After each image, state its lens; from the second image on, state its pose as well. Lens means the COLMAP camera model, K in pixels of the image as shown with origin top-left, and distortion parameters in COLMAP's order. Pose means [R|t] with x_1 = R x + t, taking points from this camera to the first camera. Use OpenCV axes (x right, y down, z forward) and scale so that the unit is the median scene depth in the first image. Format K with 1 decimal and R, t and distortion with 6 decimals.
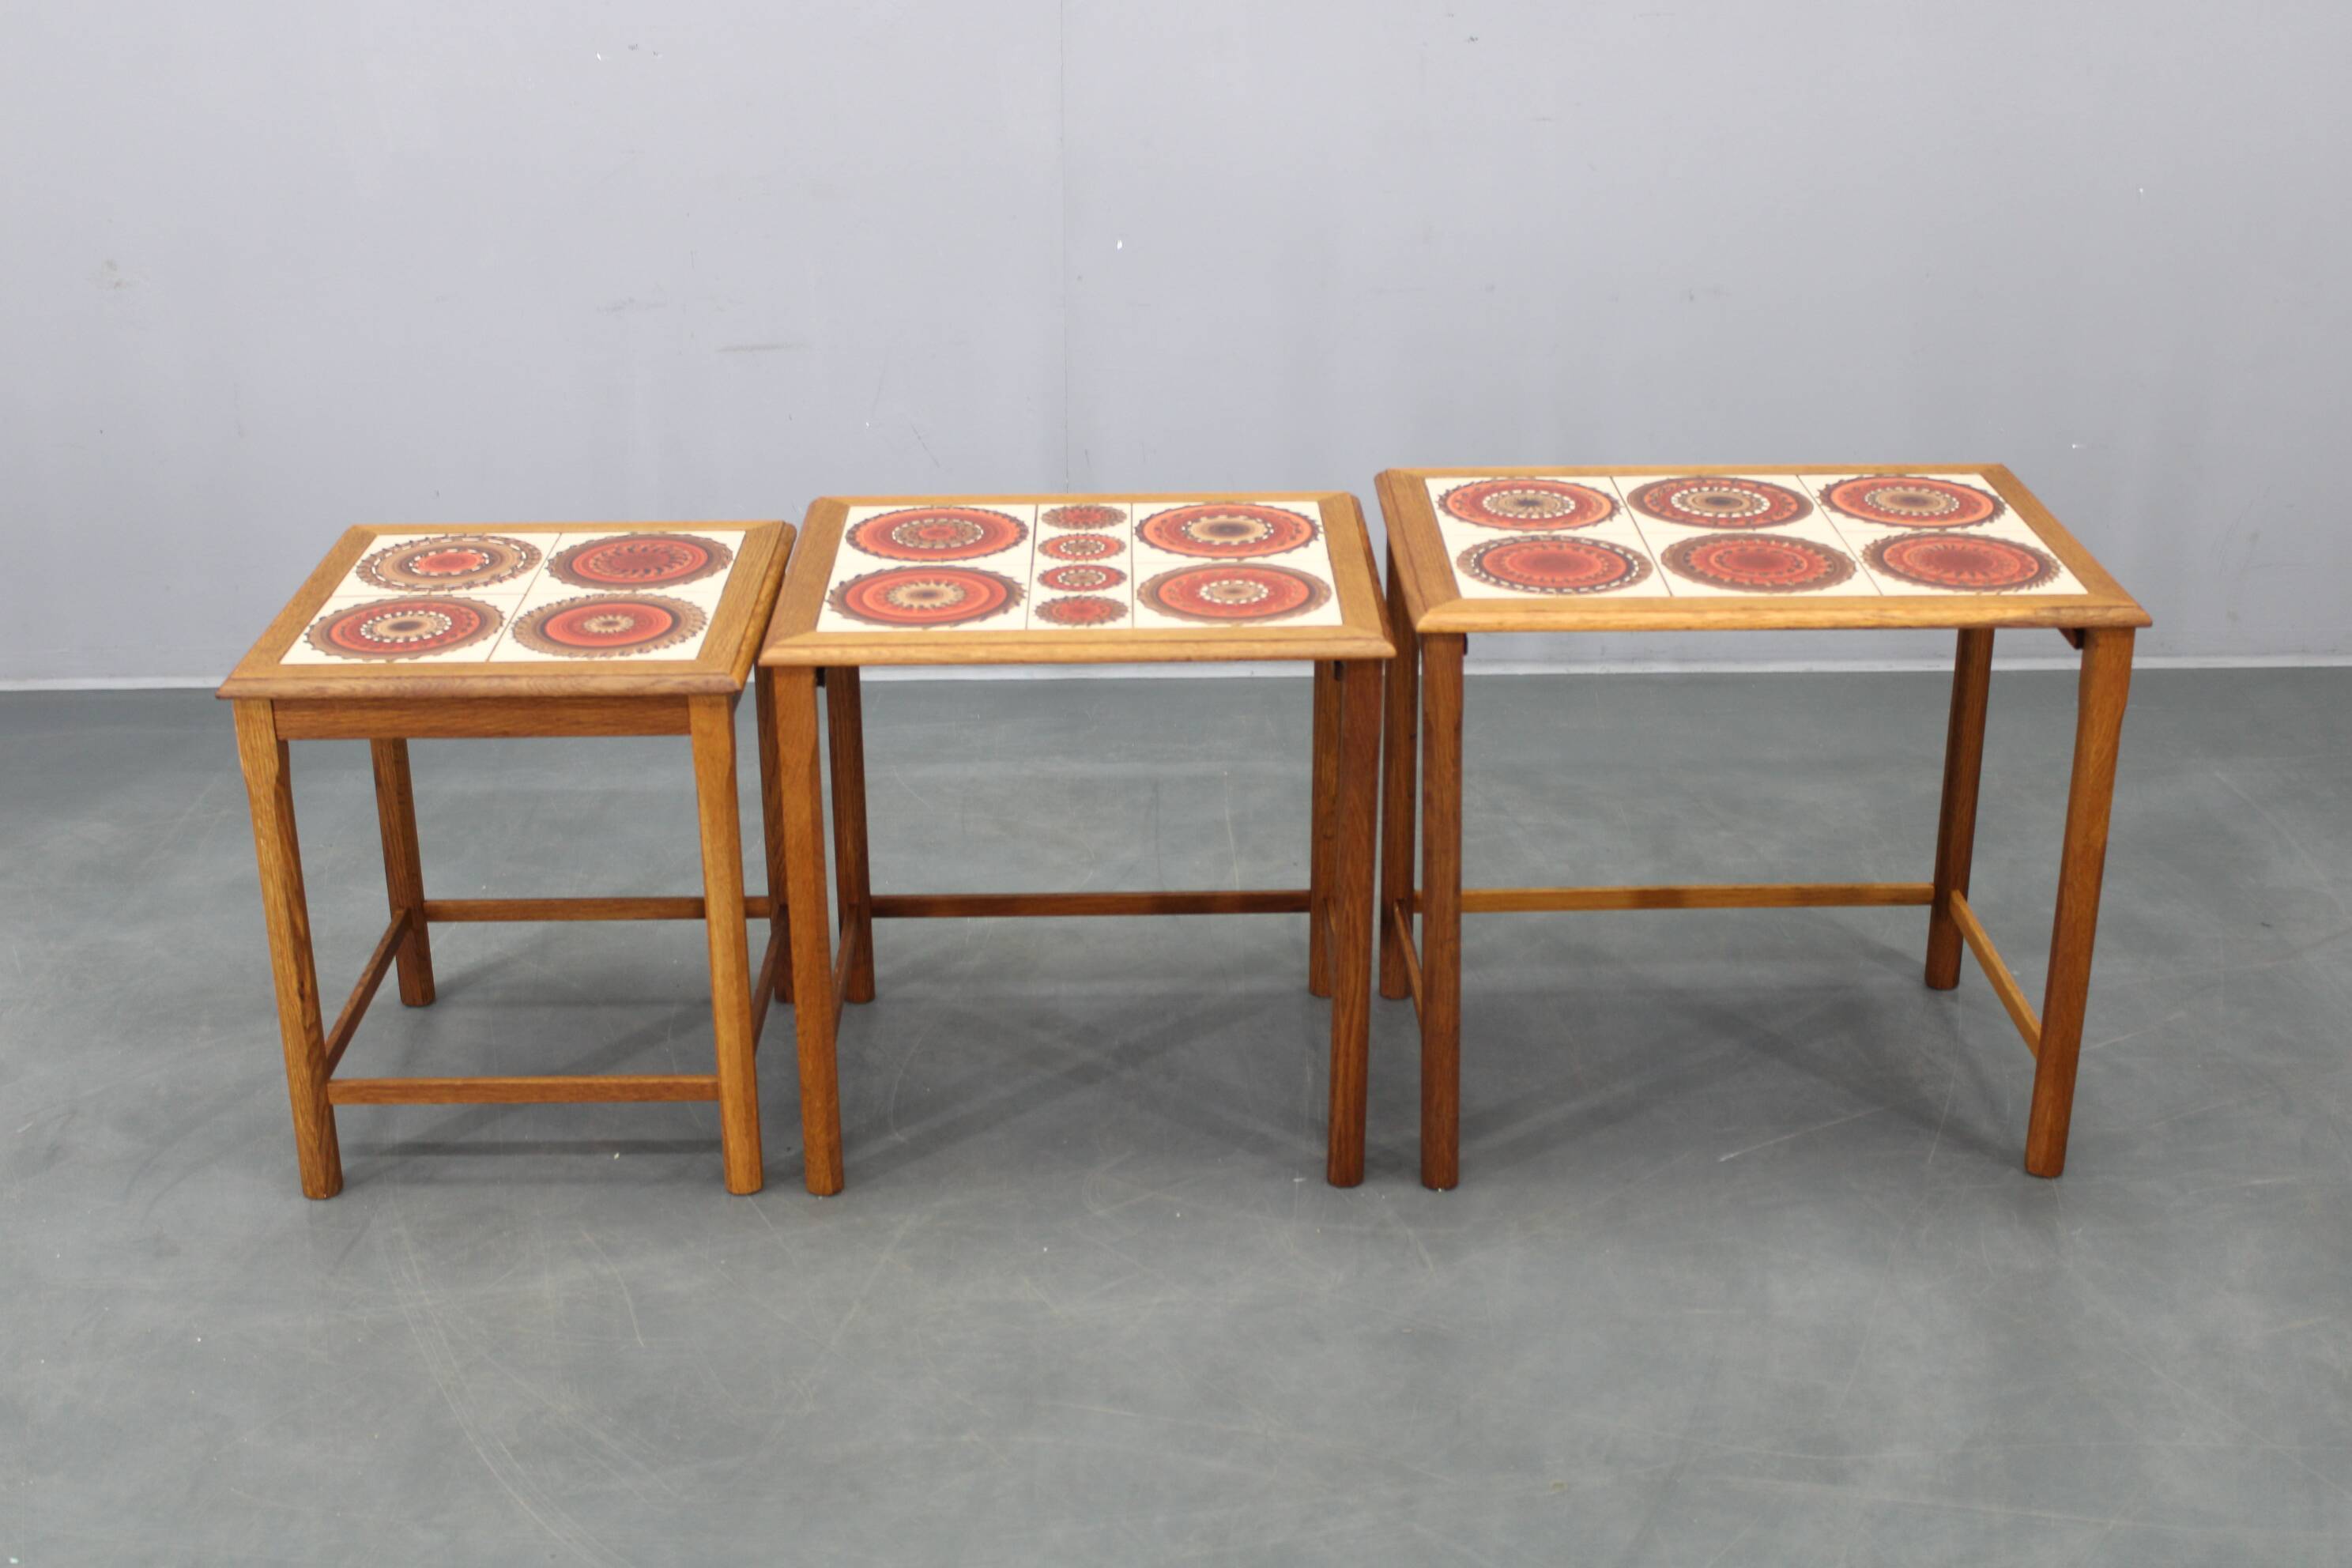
lens RADIAL K [[2963.9, 0, 1176.0], [0, 2963.9, 784.0], [0, 0, 1]] dist [-0.070166, 0.034182]
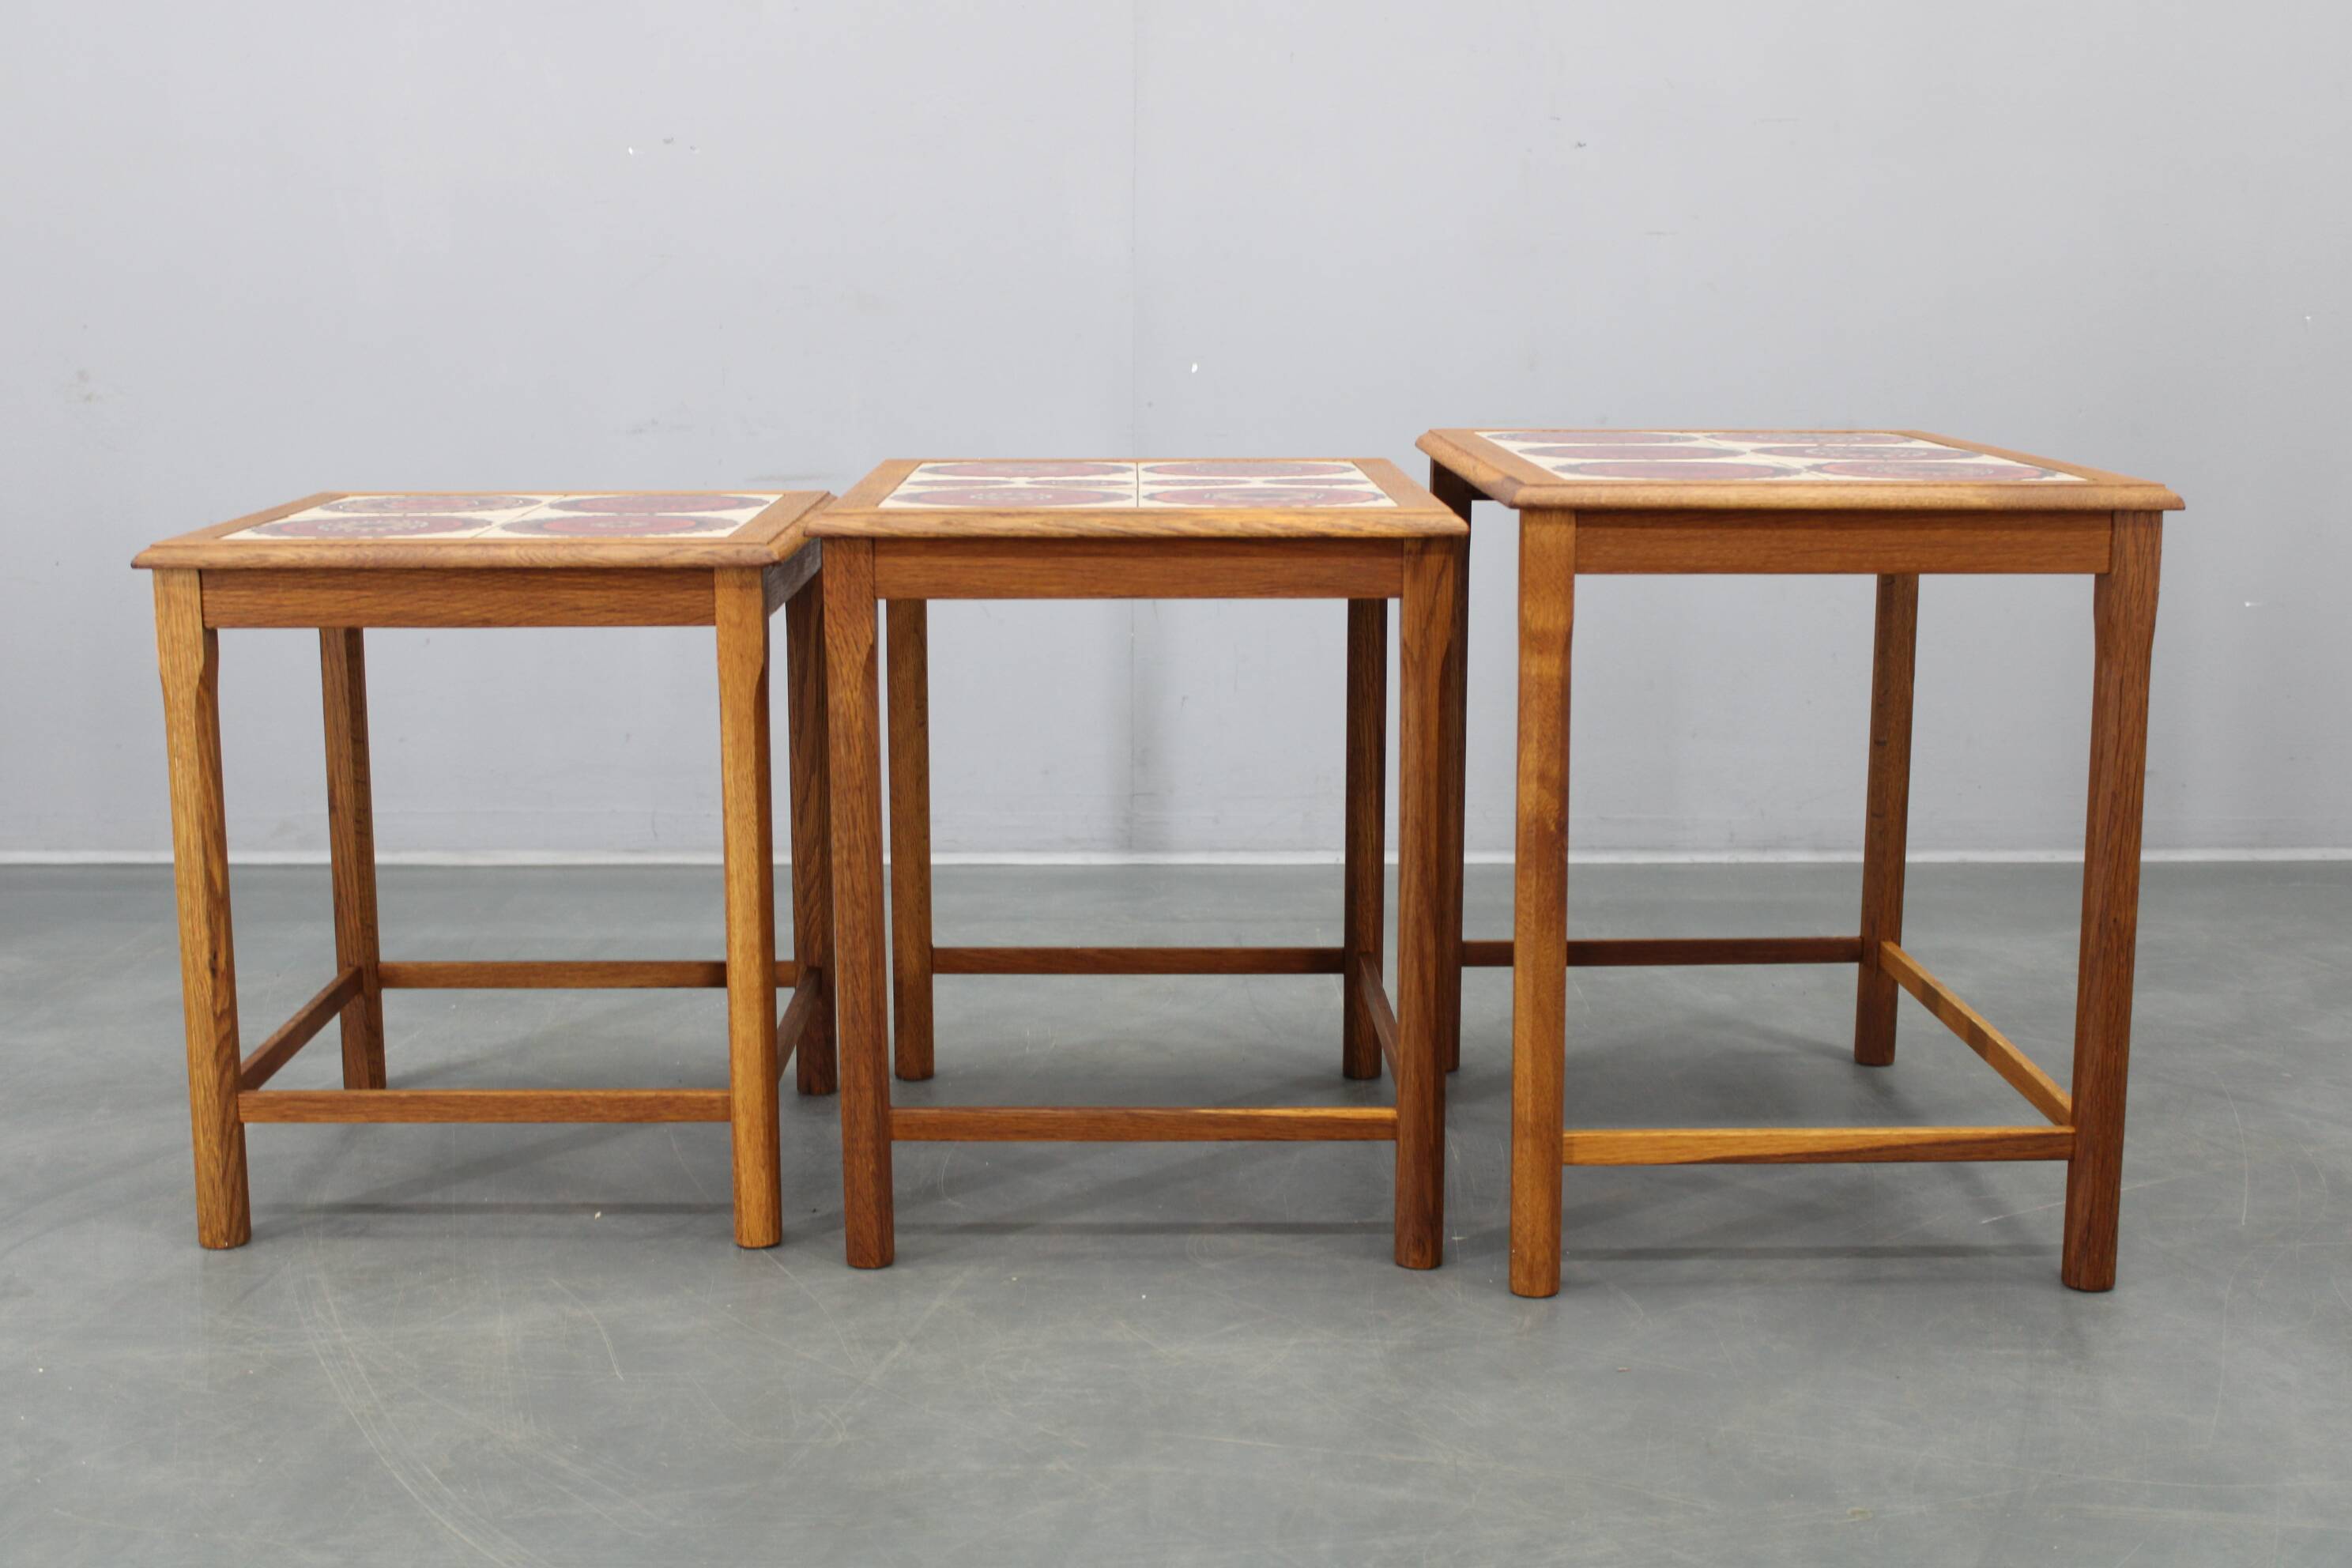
lens RADIAL K [[2884.8, 0, 1176.0], [0, 2884.8, 784.0], [0, 0, 1]] dist [-0.071361, 0.035995]
pose [[0.999974, 0.005958, 0.004179, -0.039211], [-0.004946, 0.977635, -0.210252, 0.182687], [-0.005338, 0.210226, 0.977638, 0.227793]]
